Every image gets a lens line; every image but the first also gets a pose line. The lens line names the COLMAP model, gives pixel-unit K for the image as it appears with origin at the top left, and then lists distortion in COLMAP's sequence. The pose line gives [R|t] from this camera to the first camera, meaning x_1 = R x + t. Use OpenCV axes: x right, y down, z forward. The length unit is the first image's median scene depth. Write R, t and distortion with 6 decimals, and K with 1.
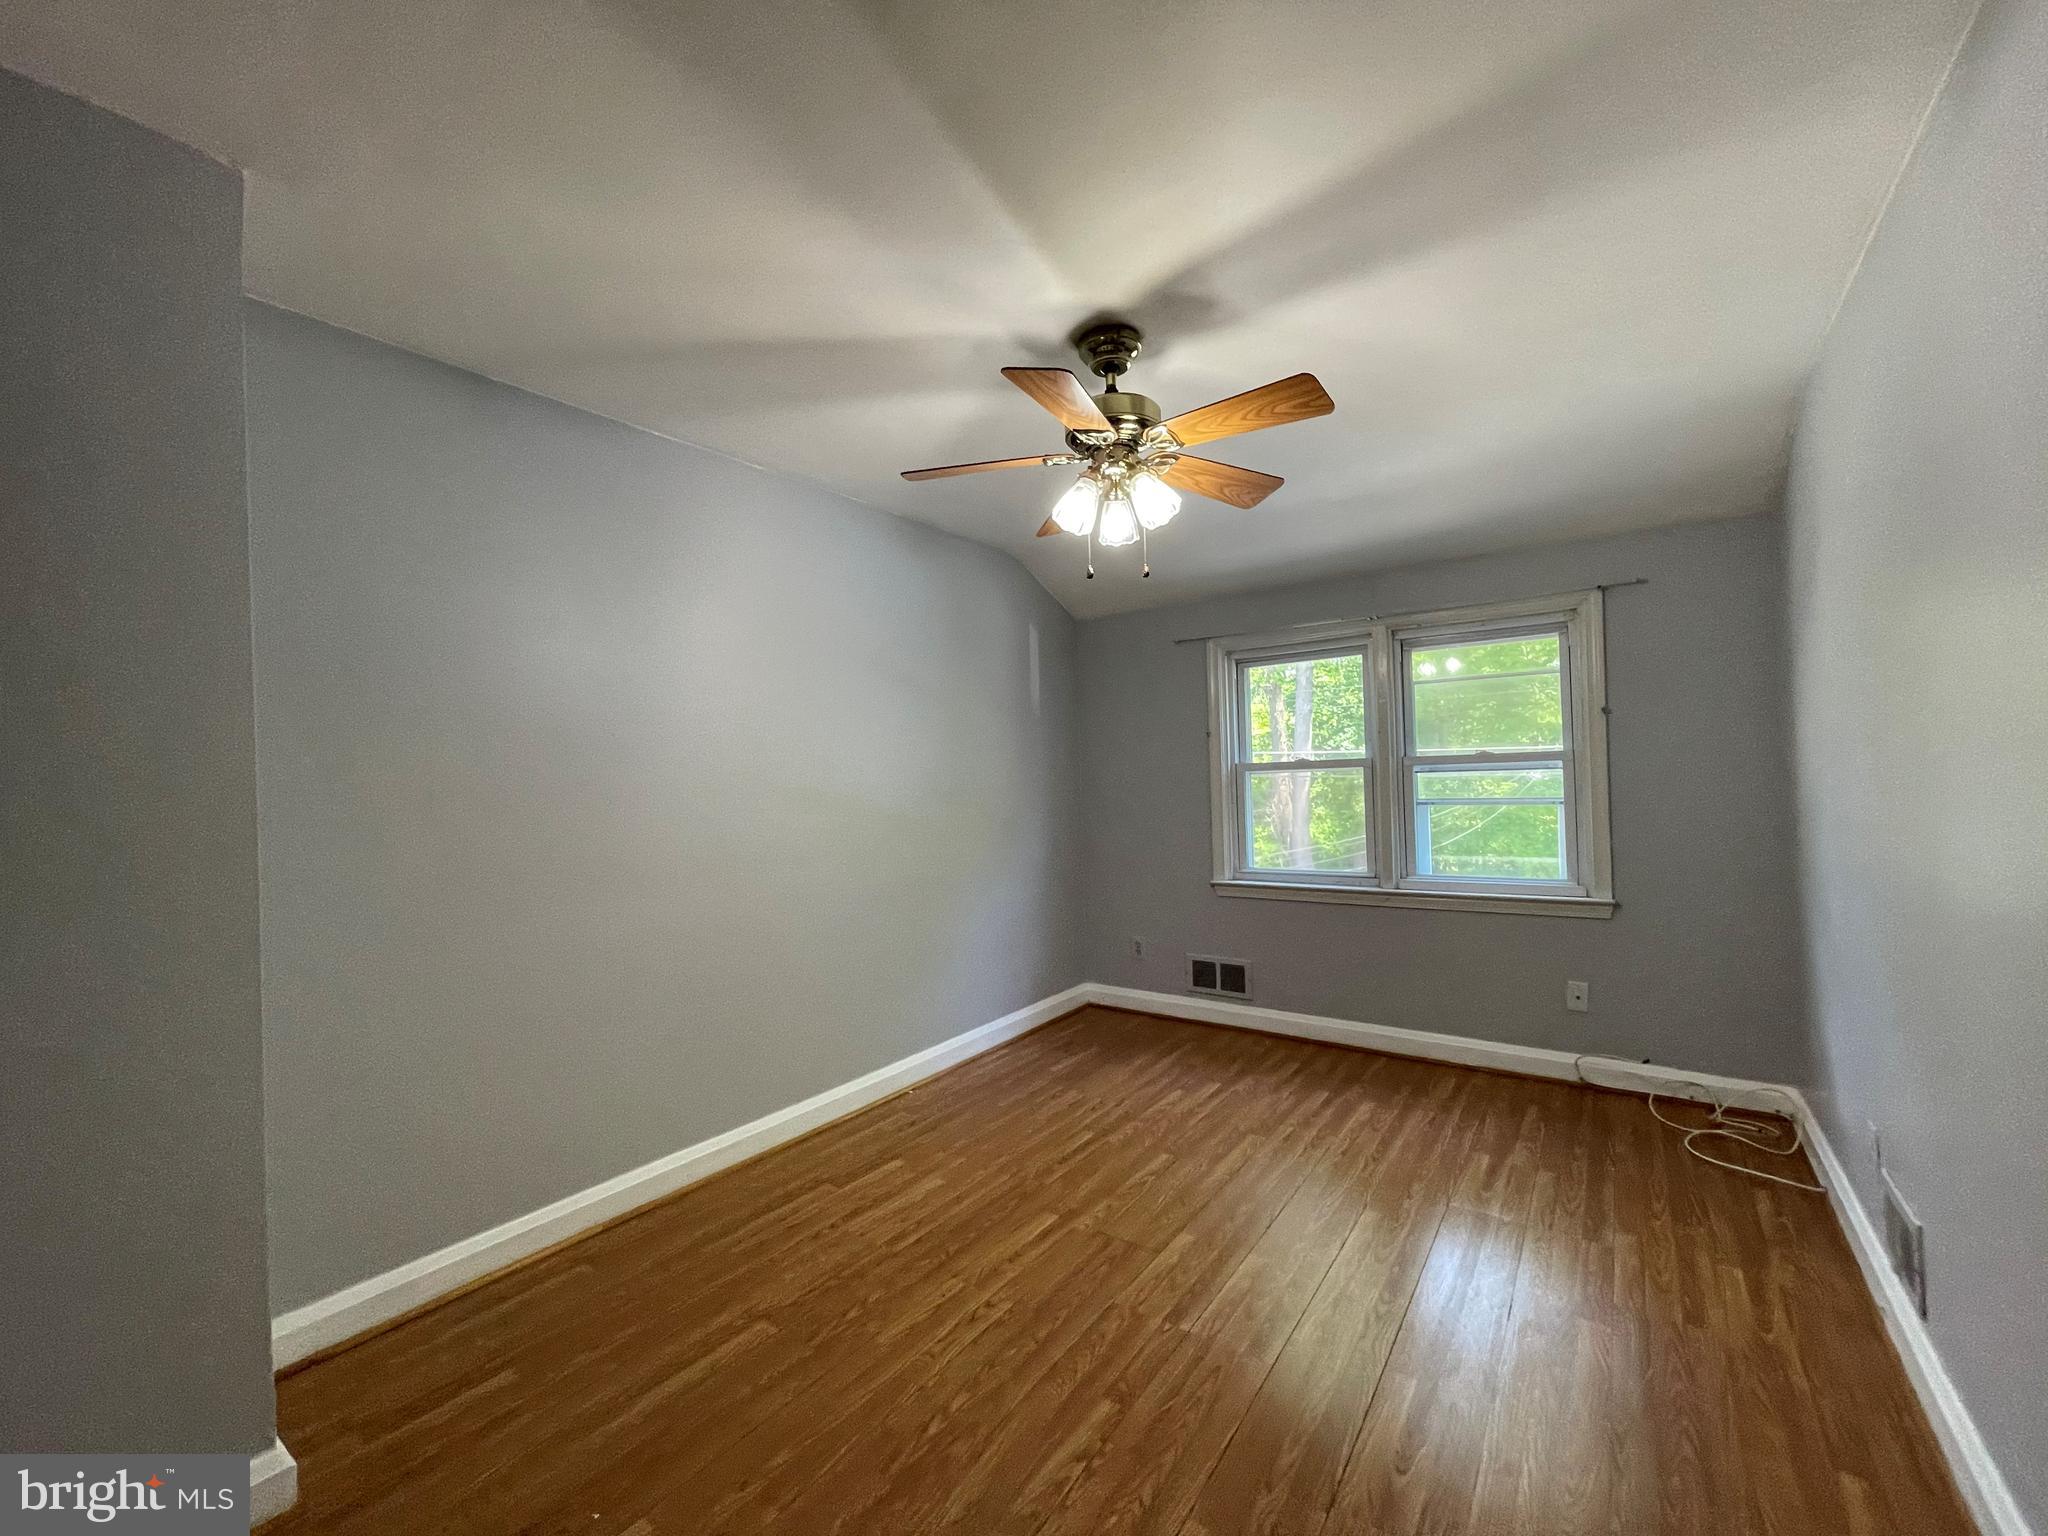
lens RADIAL K [[823.7, 0, 1029.8], [0, 823.7, 768.2], [0, 0, 1]] dist [-0.001628, -0.000468]
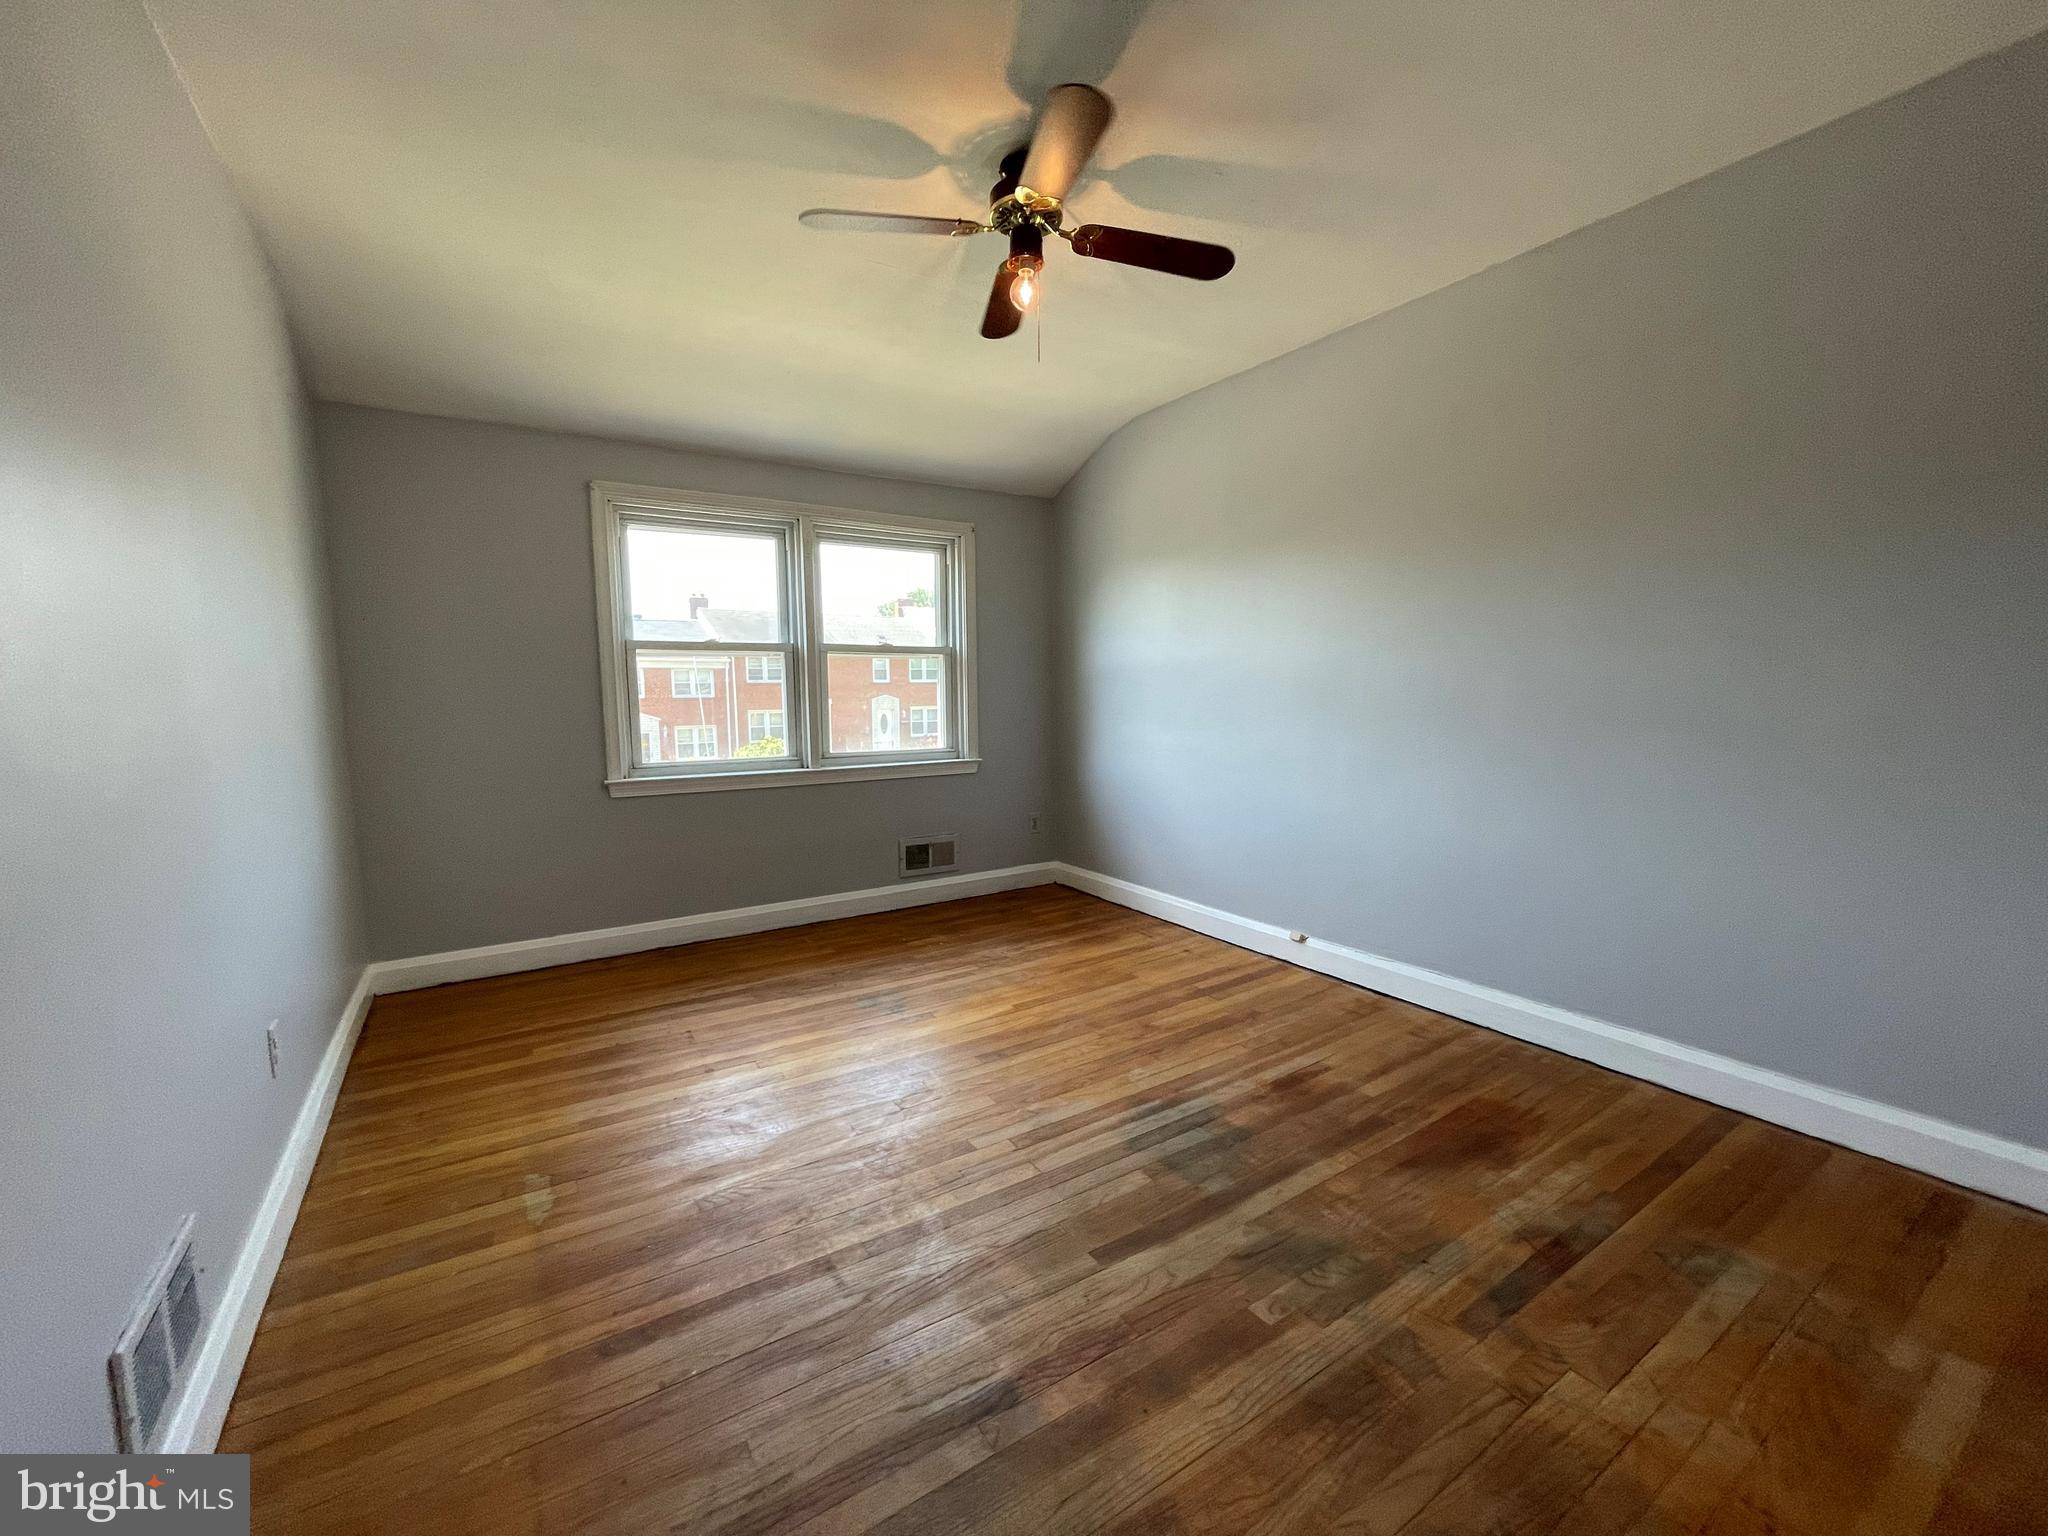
lens RADIAL K [[837.2, 0, 1024.0], [0, 837.2, 768.0], [0, 0, 1]] dist [0.000437, 0.000054]
pose [[0.356661, -0.081742, 0.930651, -0.502198], [-0.040279, 0.993893, 0.102733, 0.024286], [-0.933365, -0.074126, 0.351190, 0.387212]]
